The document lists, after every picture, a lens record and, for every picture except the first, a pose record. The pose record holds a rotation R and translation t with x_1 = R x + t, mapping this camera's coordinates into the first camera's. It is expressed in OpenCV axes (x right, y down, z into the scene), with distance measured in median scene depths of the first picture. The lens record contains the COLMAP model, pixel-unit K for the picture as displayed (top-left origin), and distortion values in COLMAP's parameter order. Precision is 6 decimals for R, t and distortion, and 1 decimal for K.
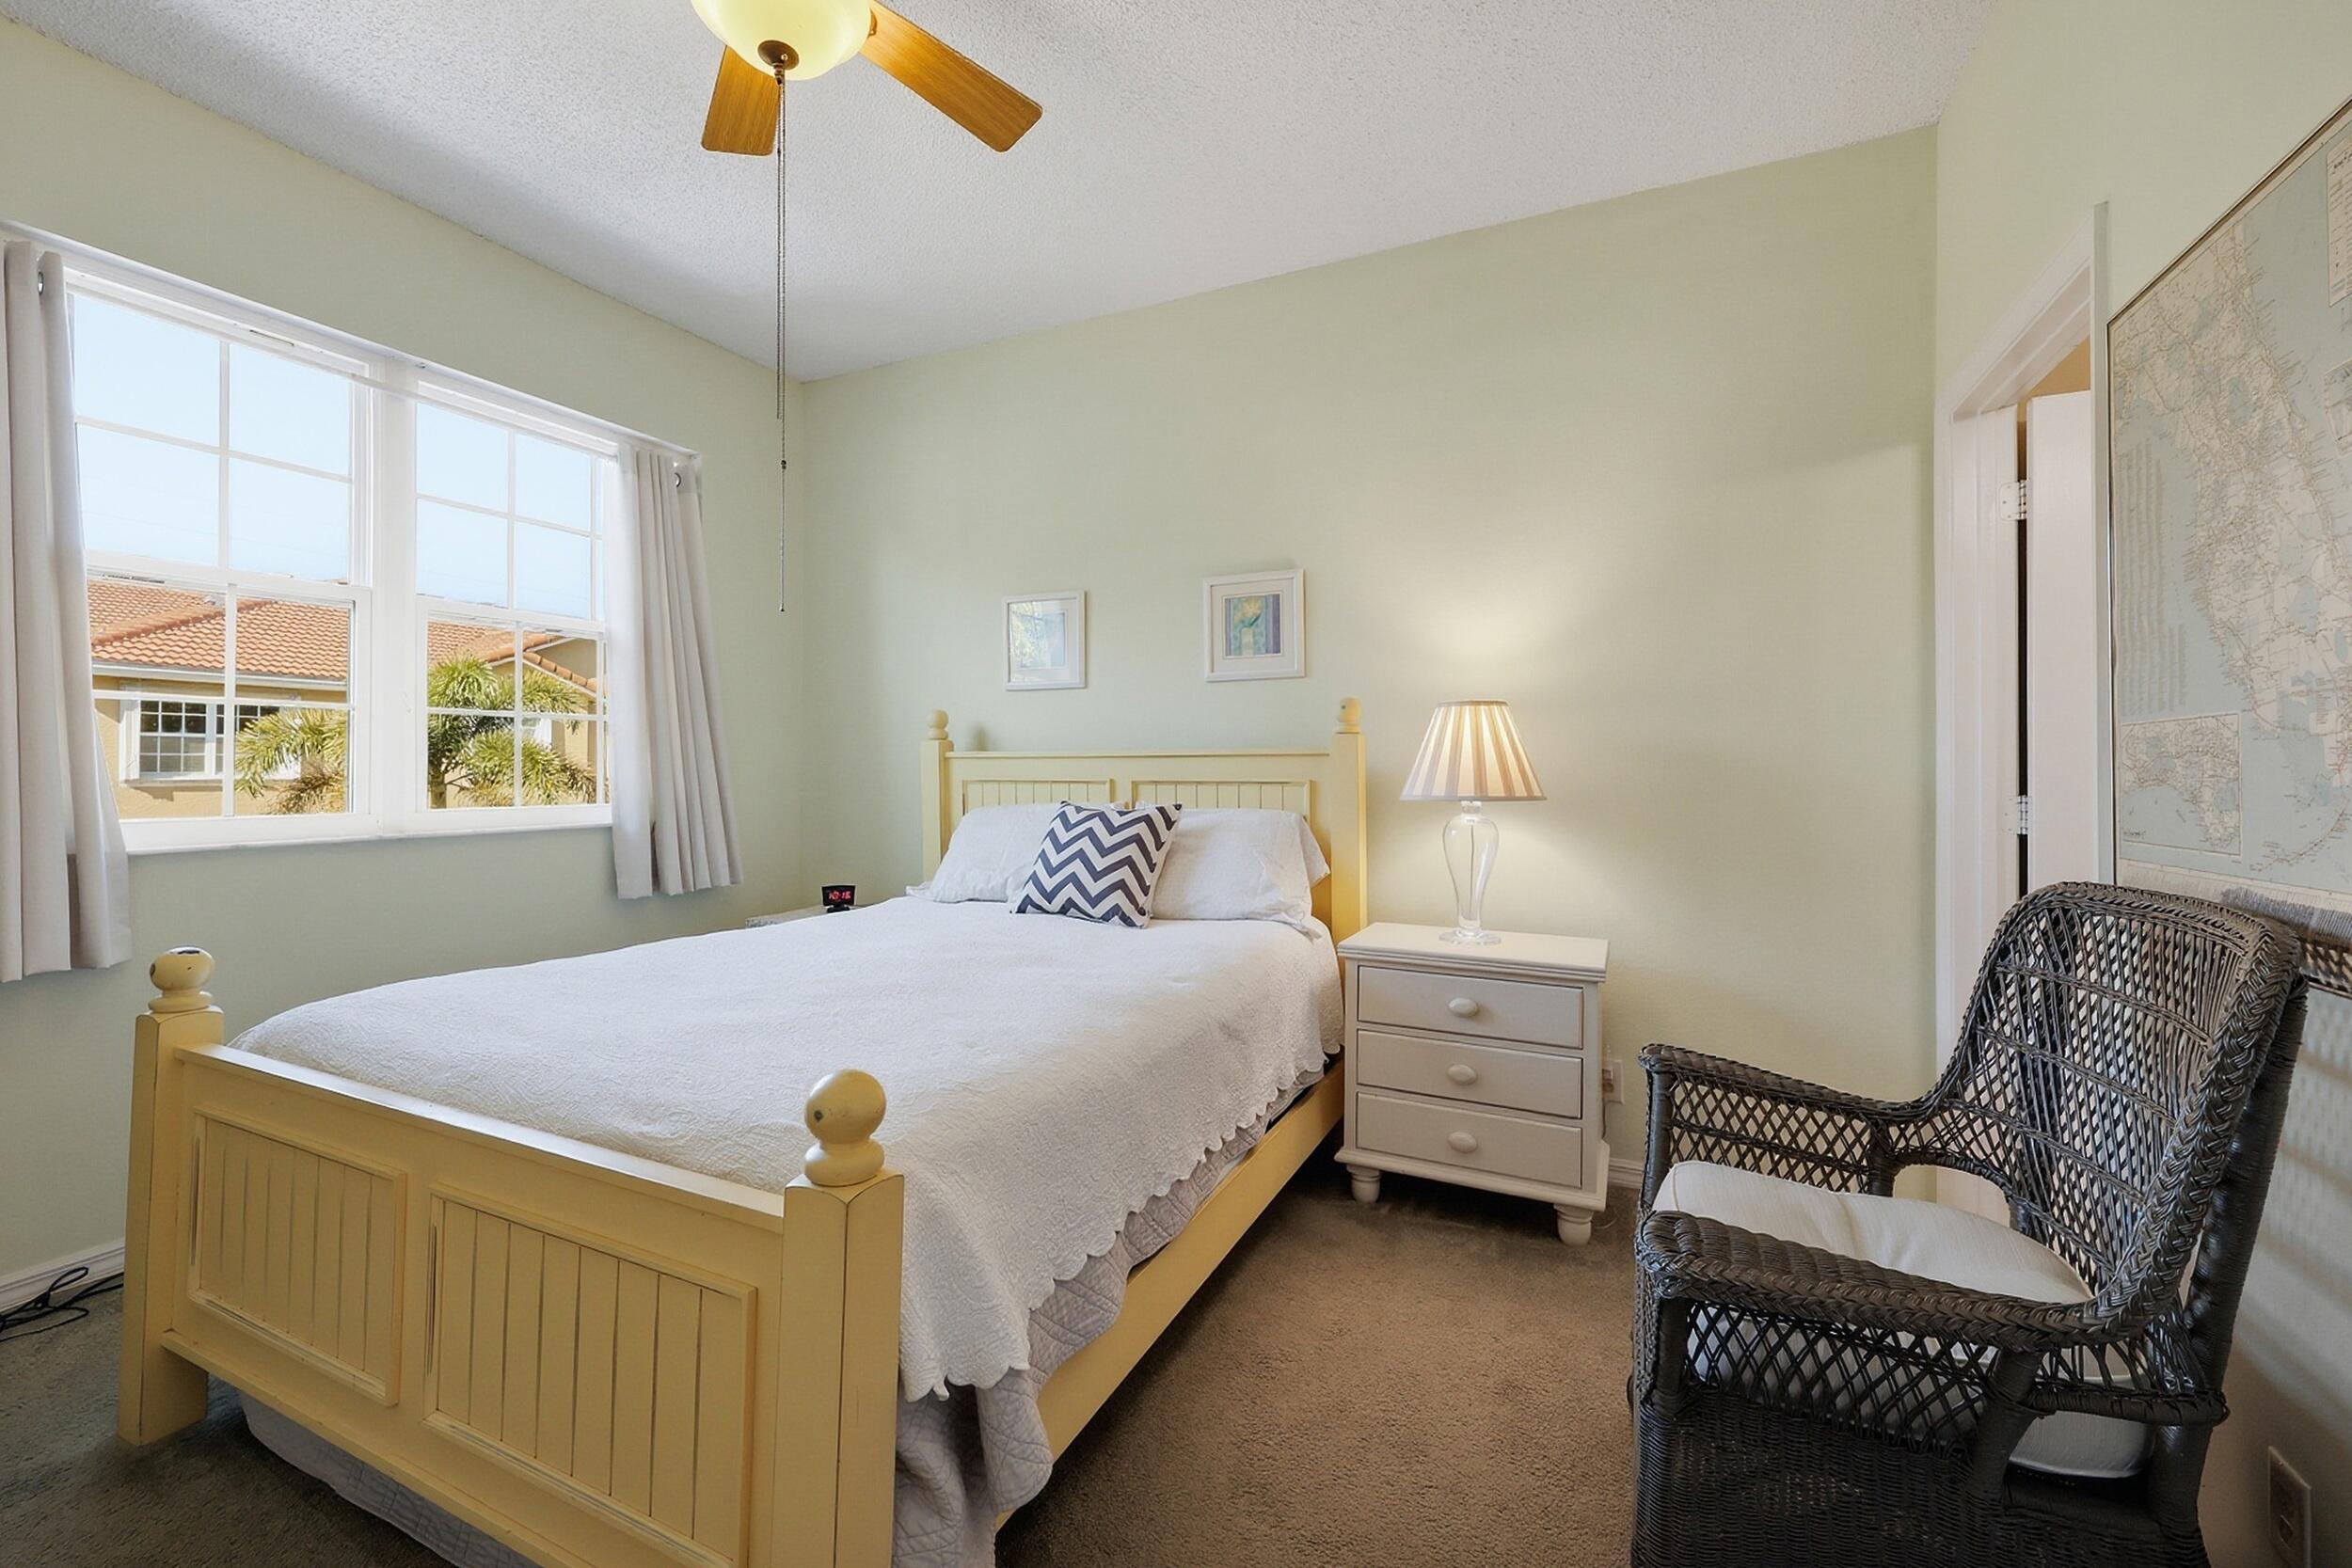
lens RADIAL K [[942.4, 0, 1155.0], [0, 942.4, 767.7], [0, 0, 1]] dist [-0.003017, -0.001479]
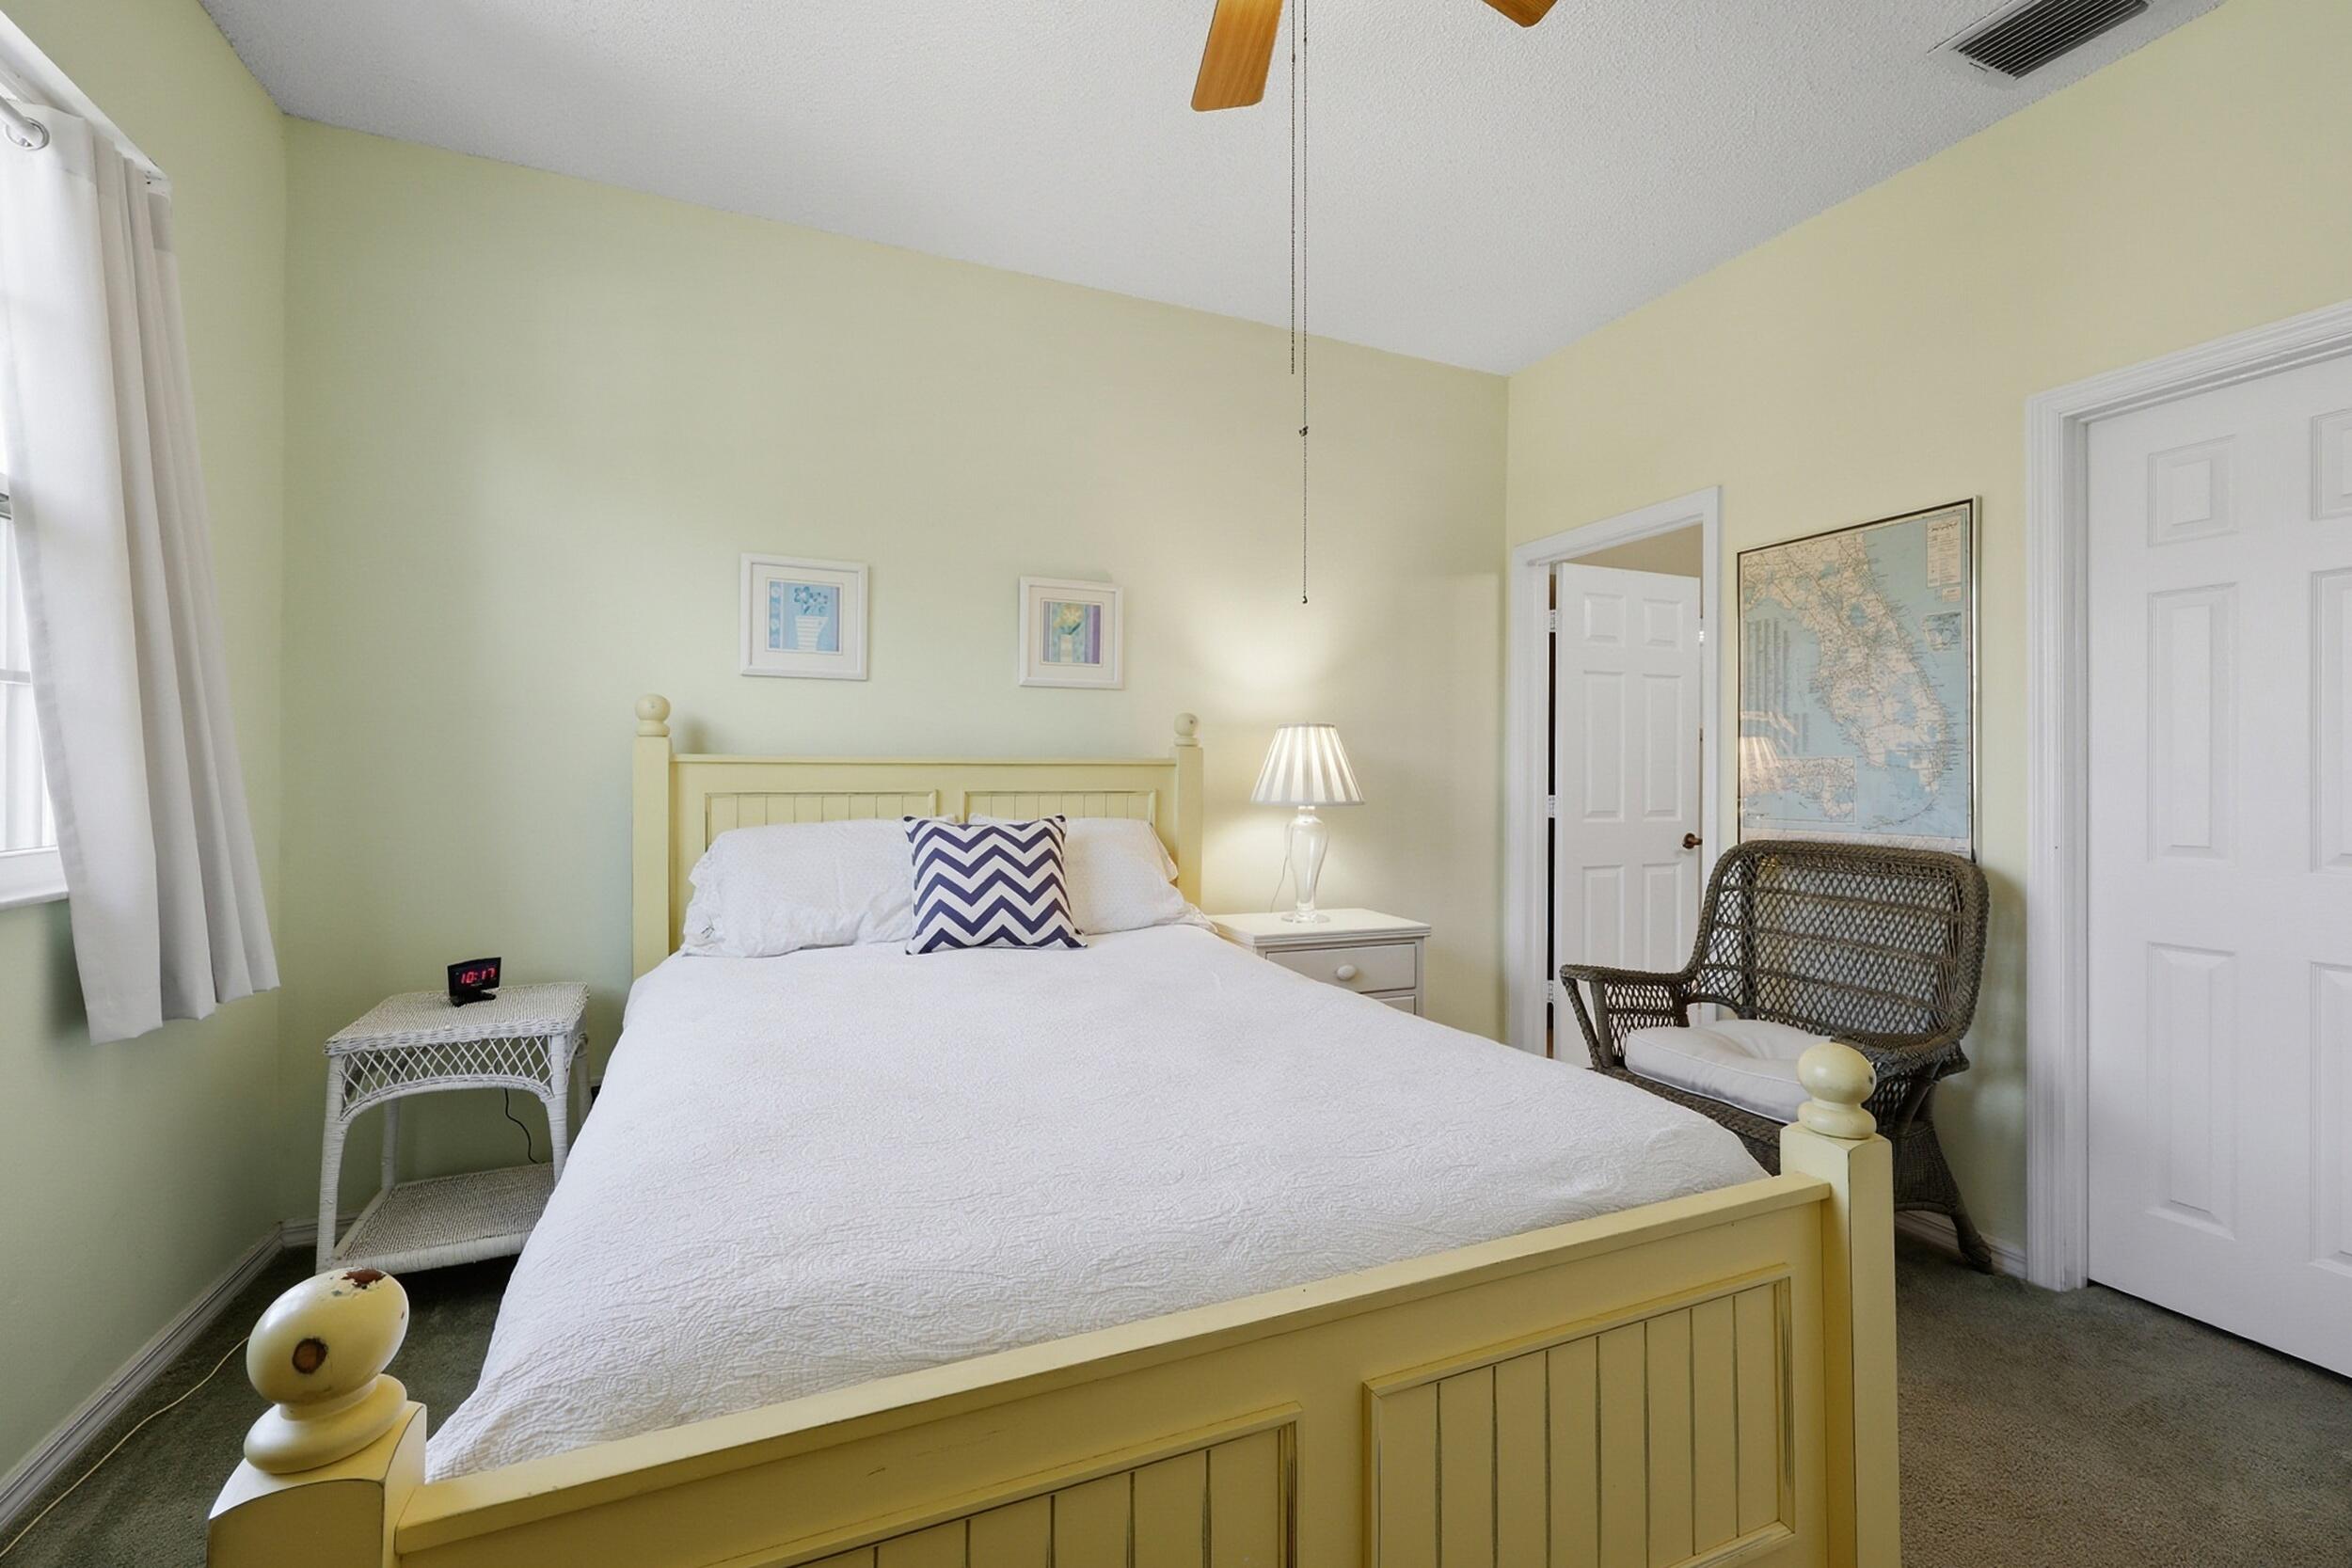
lens RADIAL K [[942.4, 0, 1166.2], [0, 942.4, 776.8], [0, 0, 1]] dist [-0.003017, -0.001479]
pose [[0.671331, -0.000353, 0.741157, -0.621662], [-0.005638, 0.999969, 0.005583, -0.006710], [-0.741136, -0.007927, 0.671308, 0.287582]]
